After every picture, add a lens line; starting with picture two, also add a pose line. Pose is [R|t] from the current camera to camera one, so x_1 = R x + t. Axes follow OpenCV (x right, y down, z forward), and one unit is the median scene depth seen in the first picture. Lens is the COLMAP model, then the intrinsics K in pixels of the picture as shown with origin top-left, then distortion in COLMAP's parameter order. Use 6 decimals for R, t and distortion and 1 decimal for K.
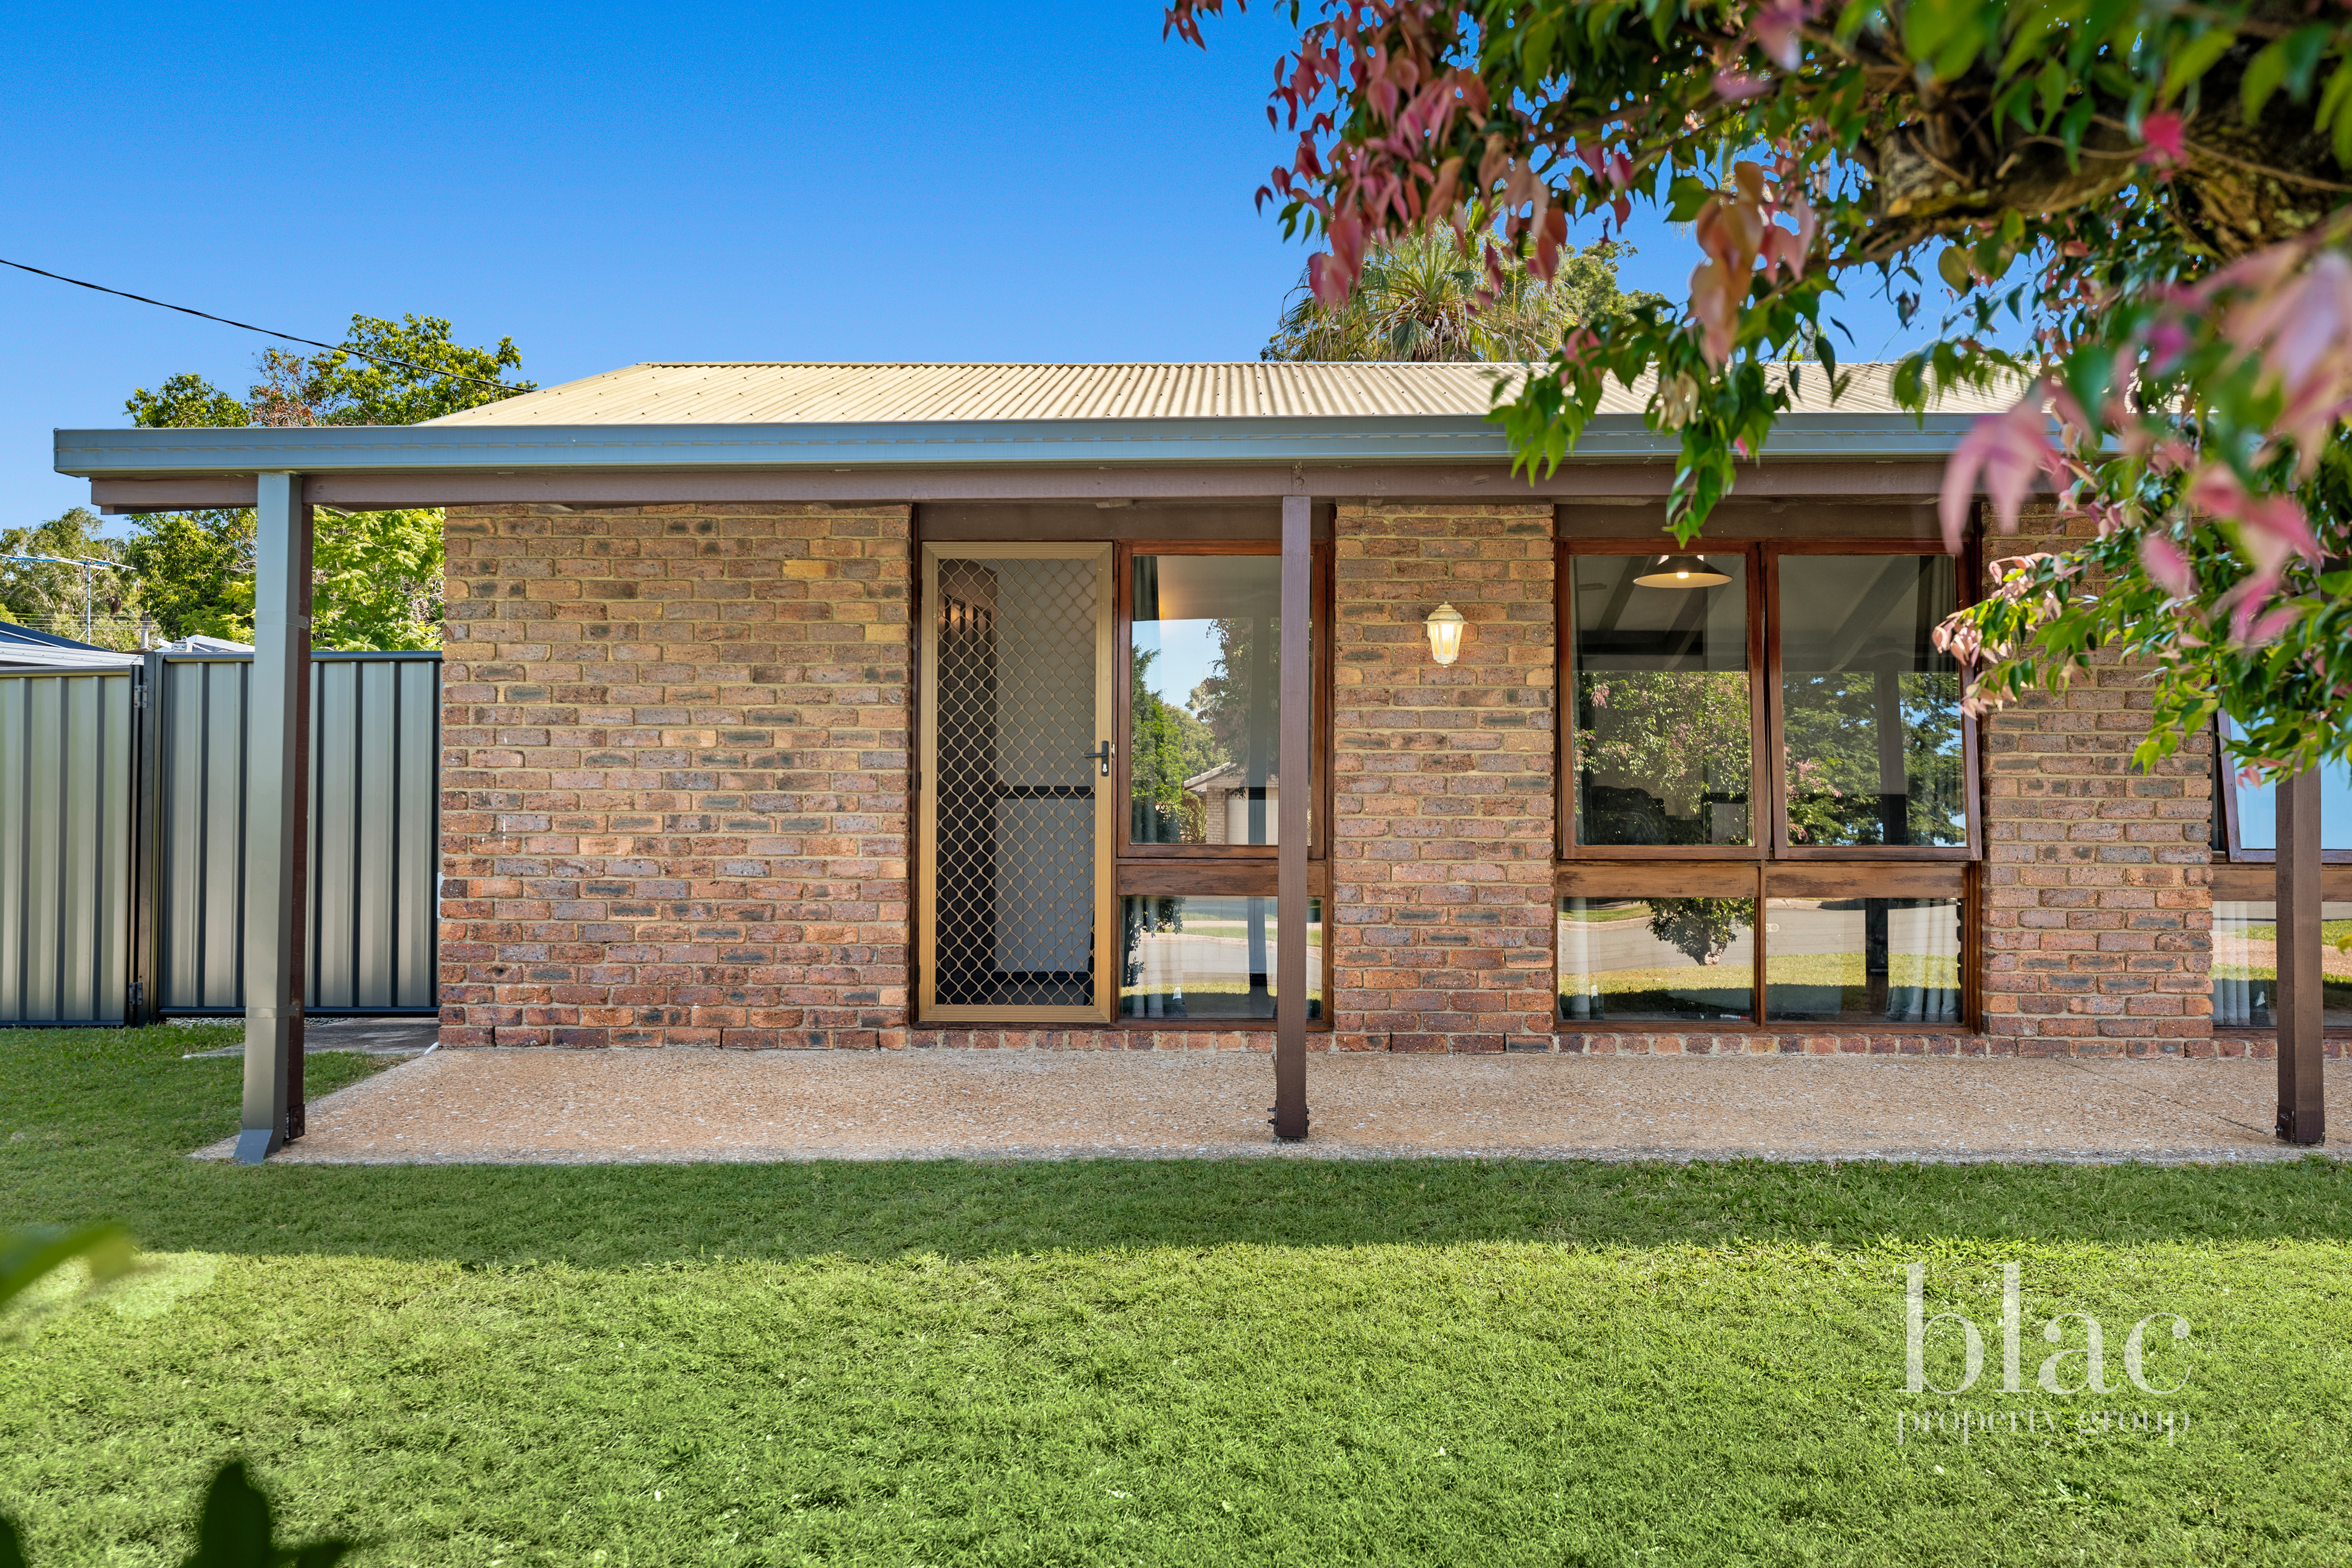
lens RADIAL K [[1578.5, 0, 1166.9], [0, 1578.5, 791.7], [0, 0, 1]] dist [-0.004813, -0.001642]
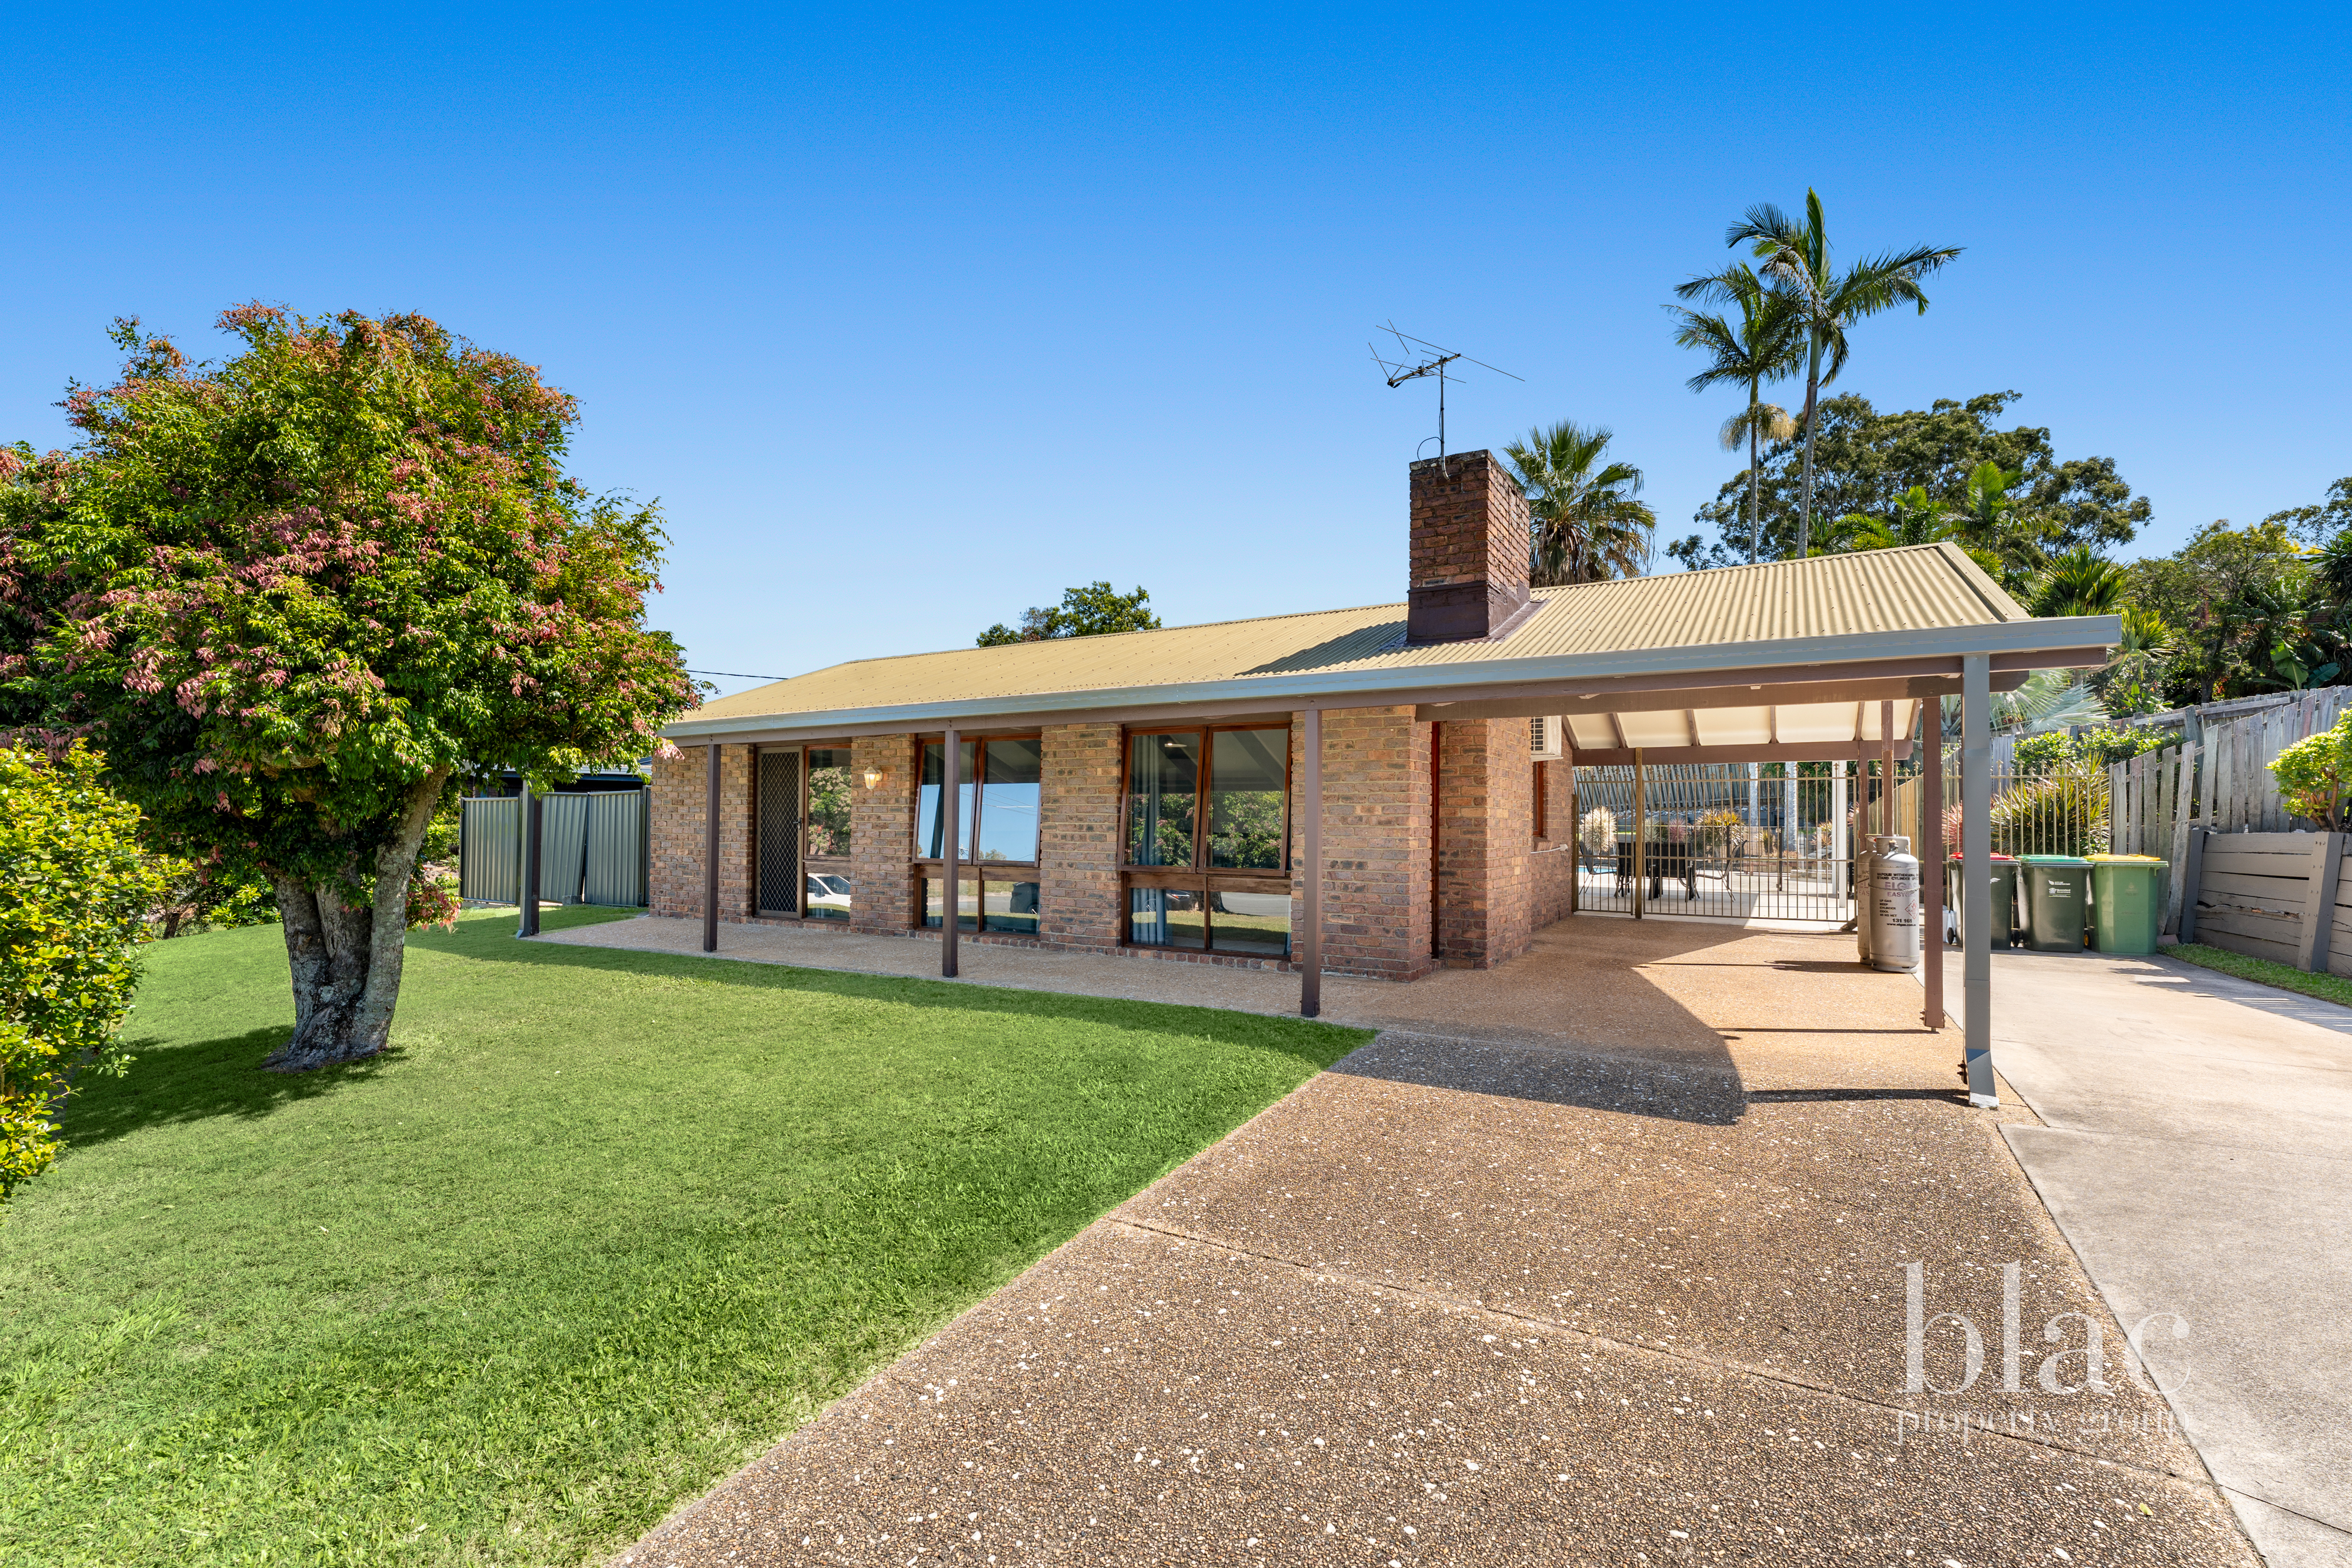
lens RADIAL K [[979.6, 0, 1184.6], [0, 979.6, 823.2], [0, 0, 1]] dist [-0.000039, 0.000058]
pose [[0.883095, 0.001398, -0.469191, 1.379961], [0.000312, 0.999994, 0.003565, -0.028111], [0.469193, -0.003295, 0.883089, -0.206893]]
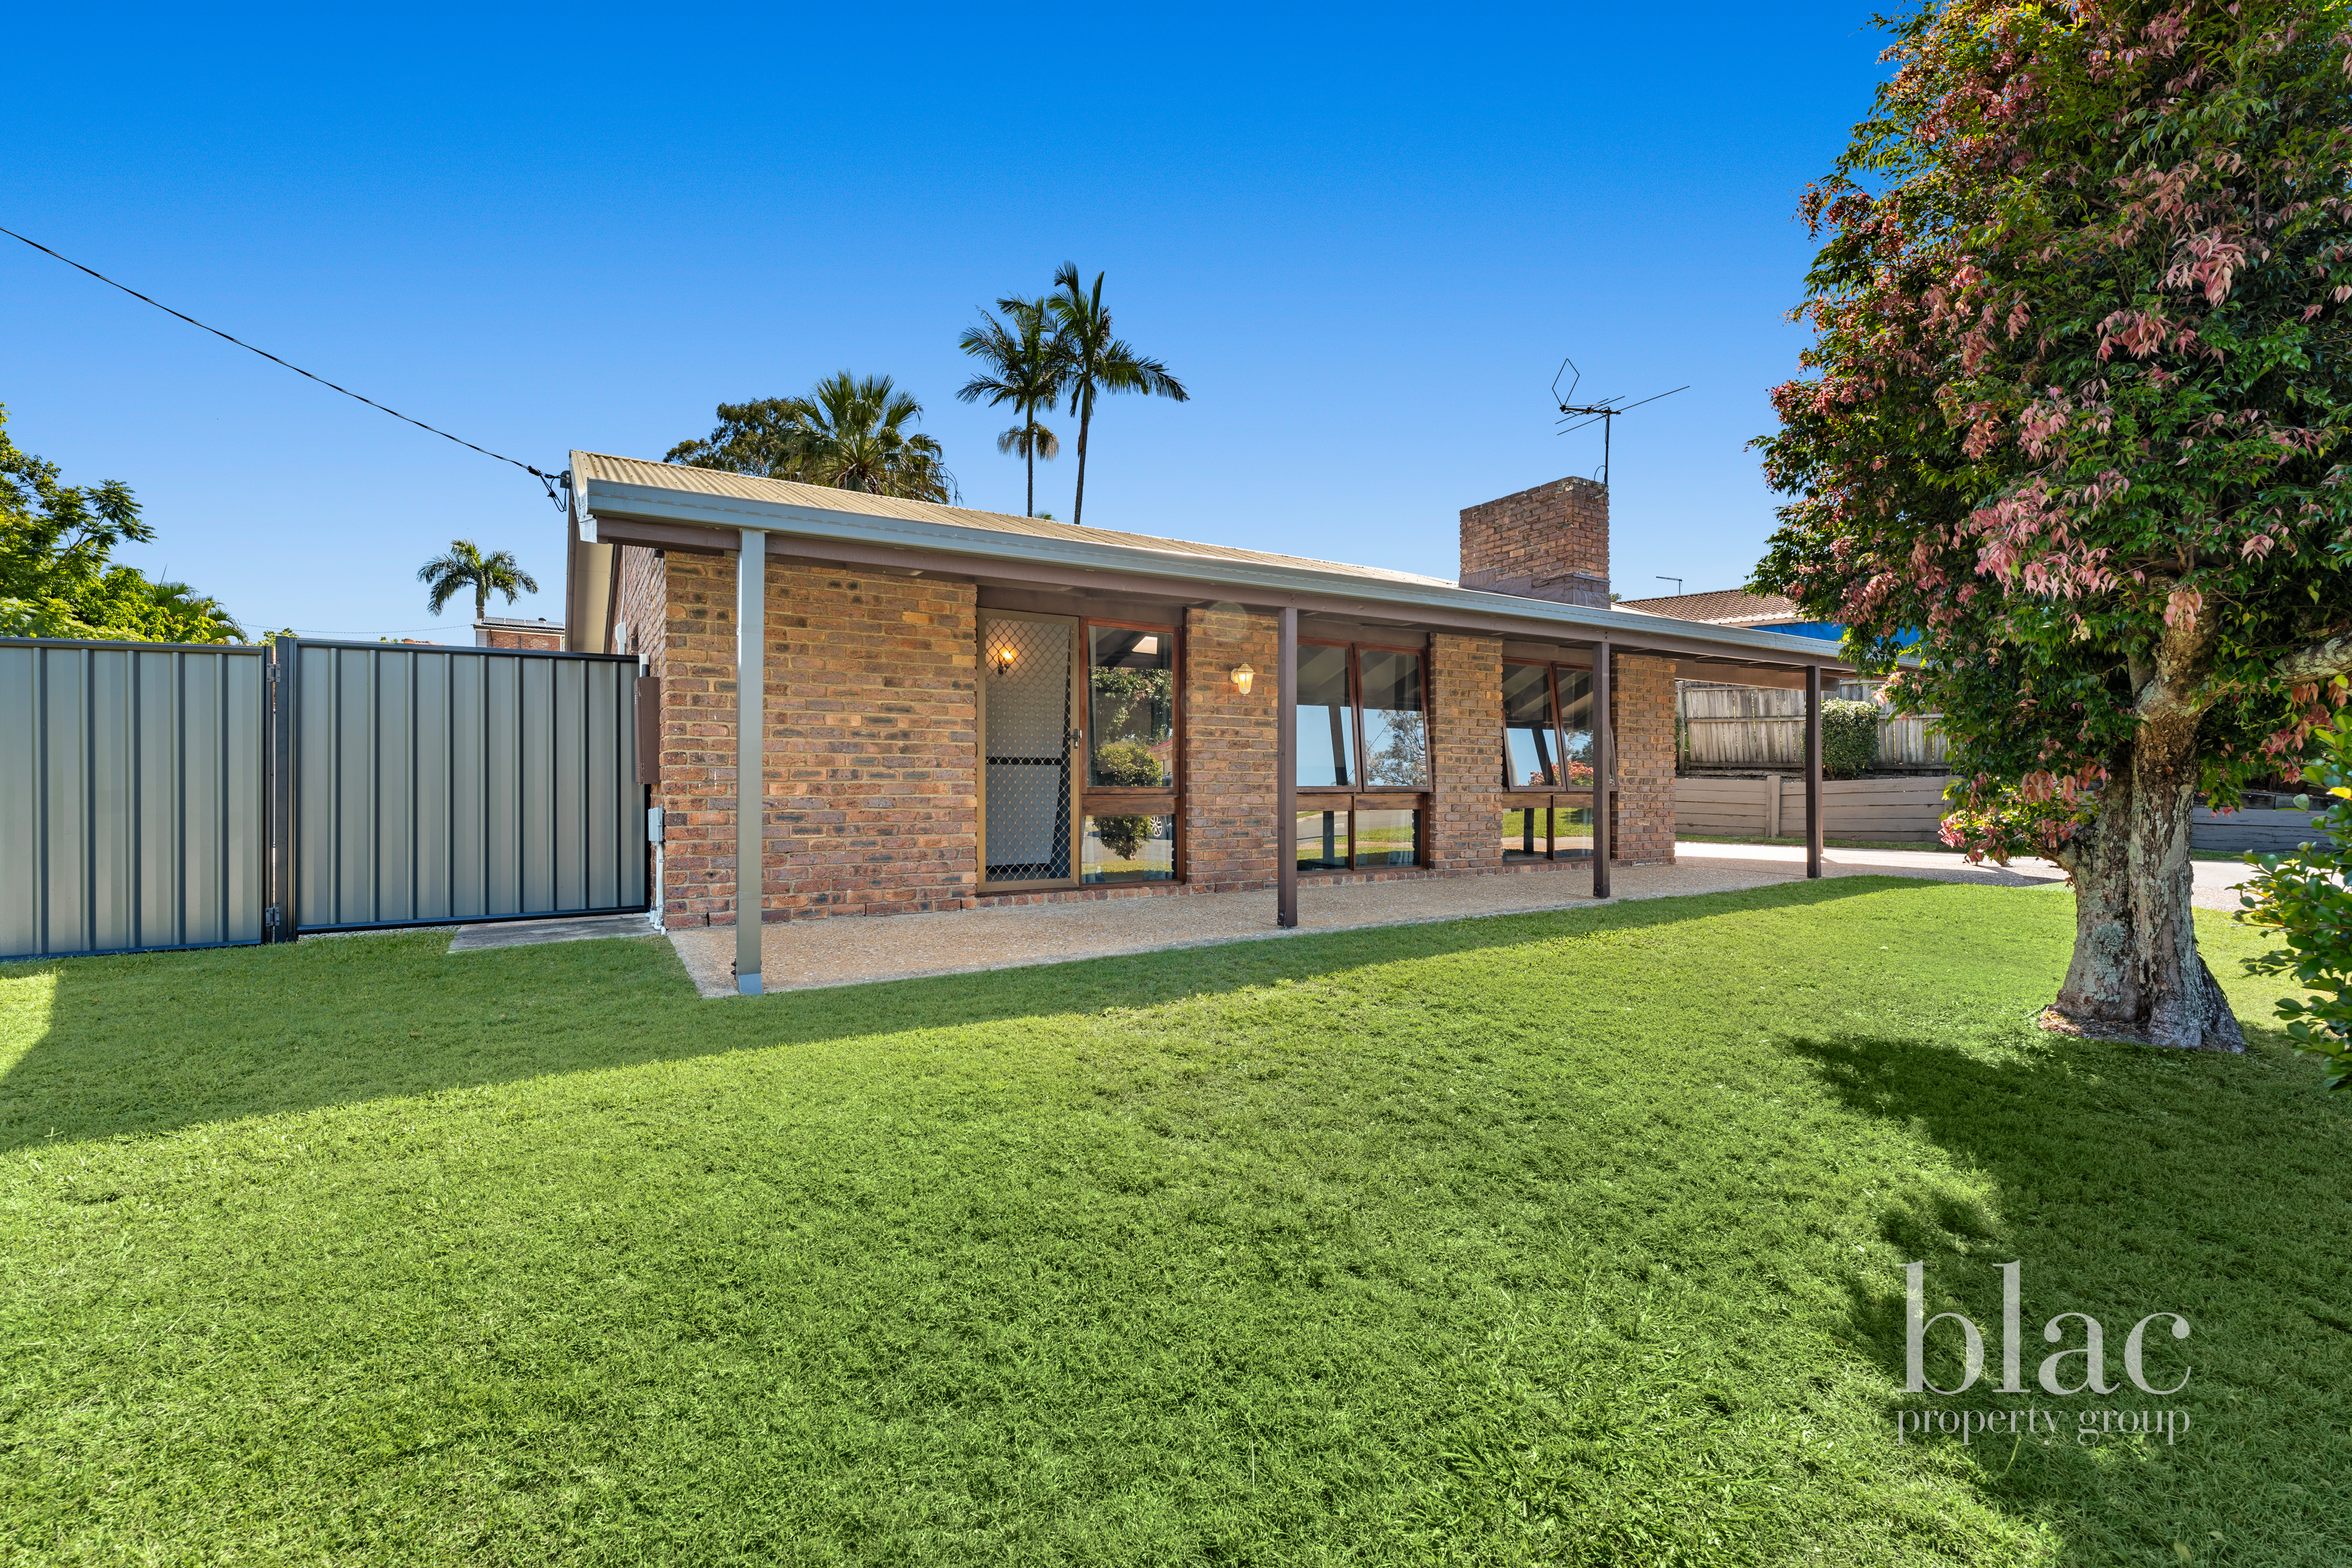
lens RADIAL K [[962.0, 0, 1114.8], [0, 962.0, 777.3], [0, 0, 1]] dist [0.000601, 0.000145]
pose [[0.865788, 0.000651, 0.500411, -0.549068], [-0.004856, 0.999963, 0.007101, 0.014880], [-0.500388, -0.008578, 0.865759, 0.038482]]
